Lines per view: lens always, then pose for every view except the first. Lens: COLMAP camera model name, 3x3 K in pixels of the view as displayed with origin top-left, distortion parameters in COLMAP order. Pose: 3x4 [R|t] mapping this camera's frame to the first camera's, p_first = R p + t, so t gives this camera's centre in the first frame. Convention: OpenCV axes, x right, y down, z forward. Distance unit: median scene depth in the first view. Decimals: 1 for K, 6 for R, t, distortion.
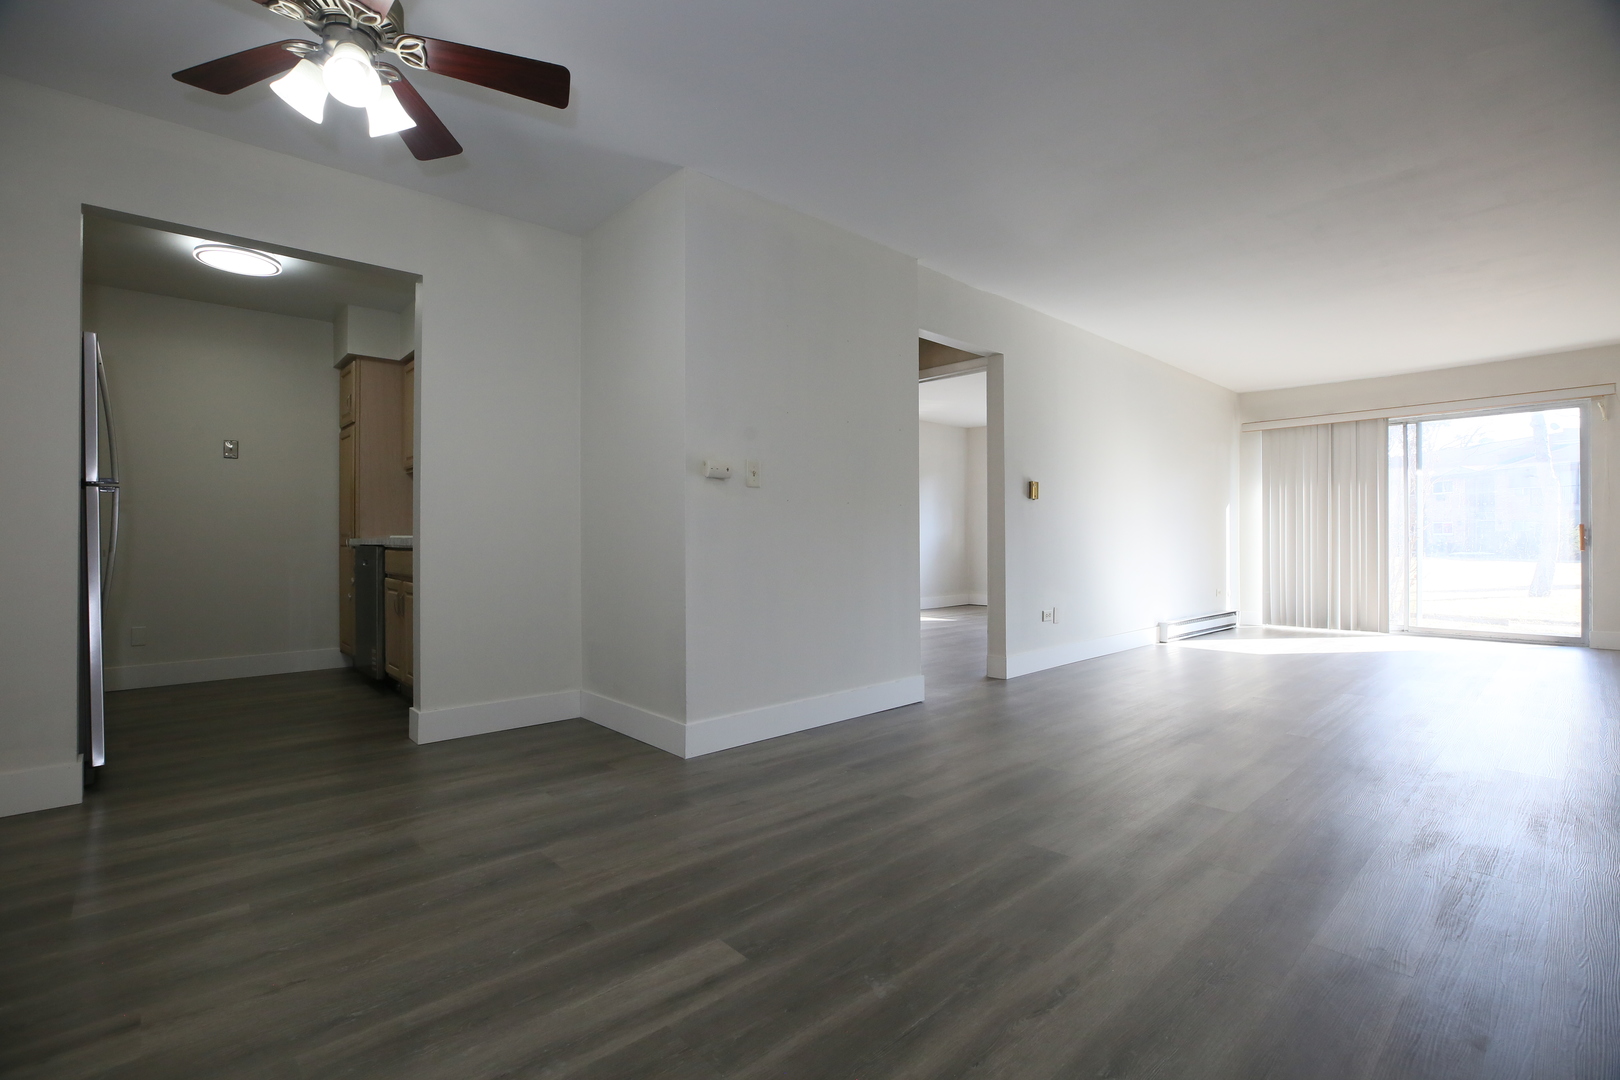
lens RADIAL K [[740.1, 0, 810.0], [0, 740.1, 540.0], [0, 0, 1]] dist [-0.046631, 0.013315]
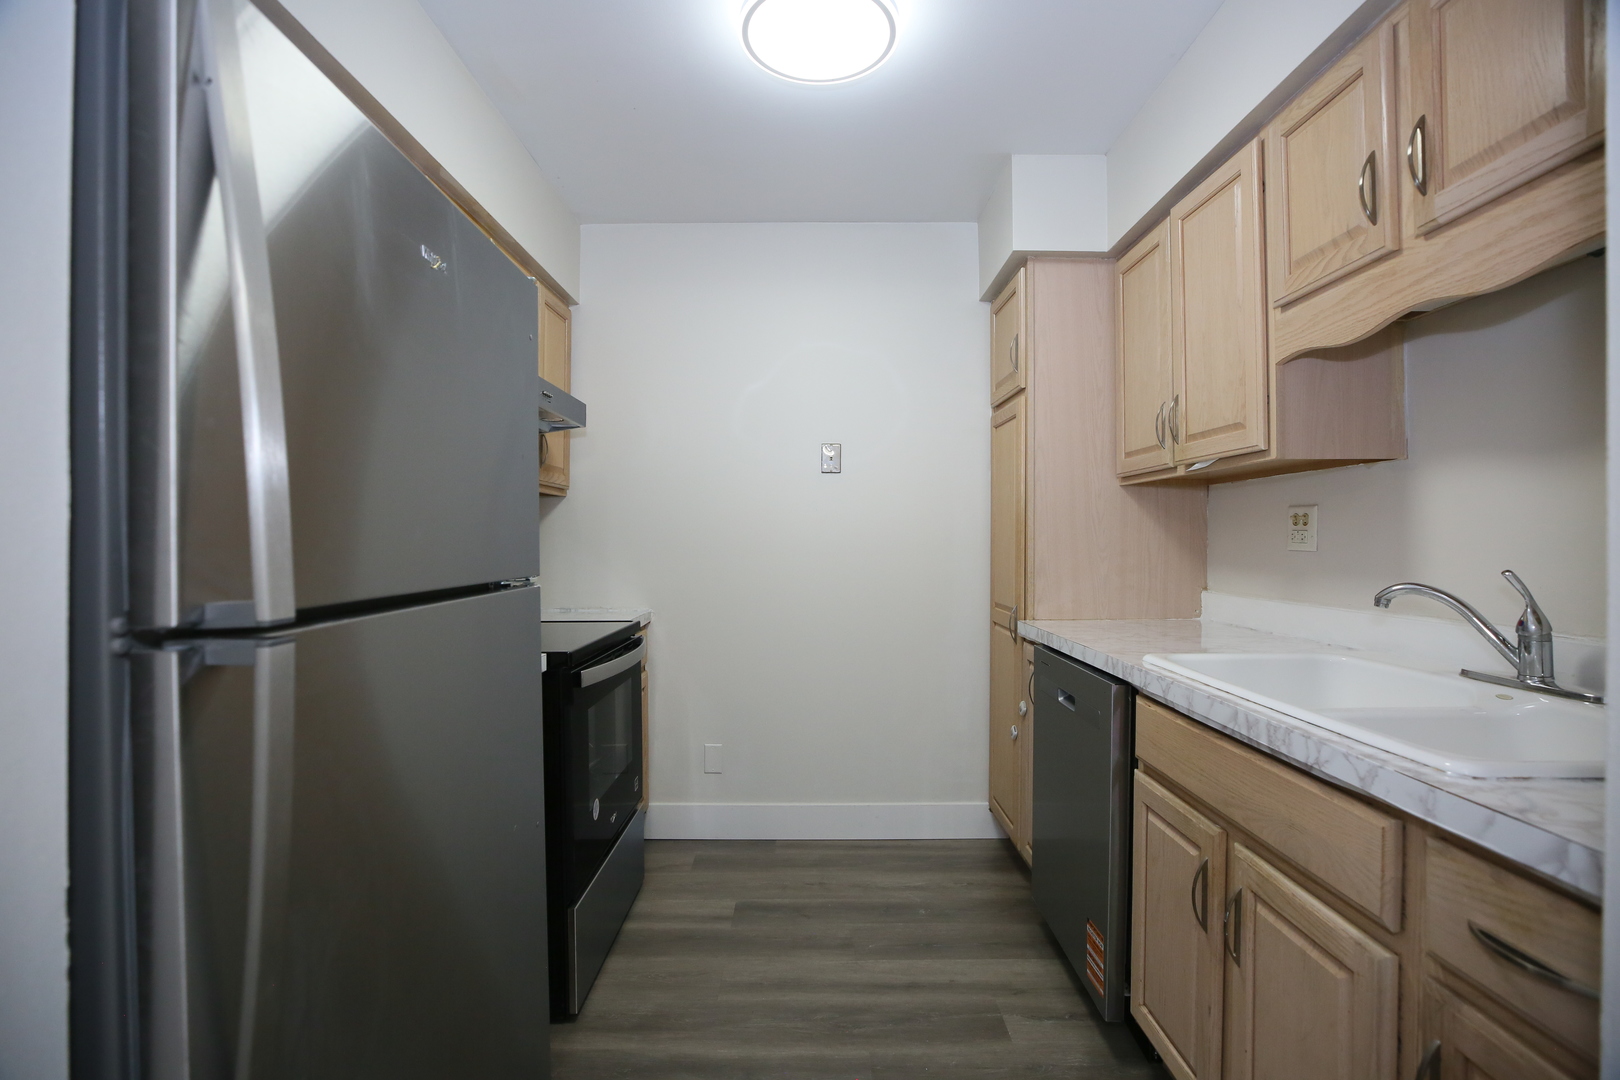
lens RADIAL K [[740.1, 0, 810.0], [0, 740.1, 540.0], [0, 0, 1]] dist [-0.046631, 0.013315]
pose [[0.730528, 0.007542, -0.682841, -0.384793], [-0.003090, 0.999965, 0.007739, -0.060757], [0.682875, -0.003544, 0.730526, 0.524275]]
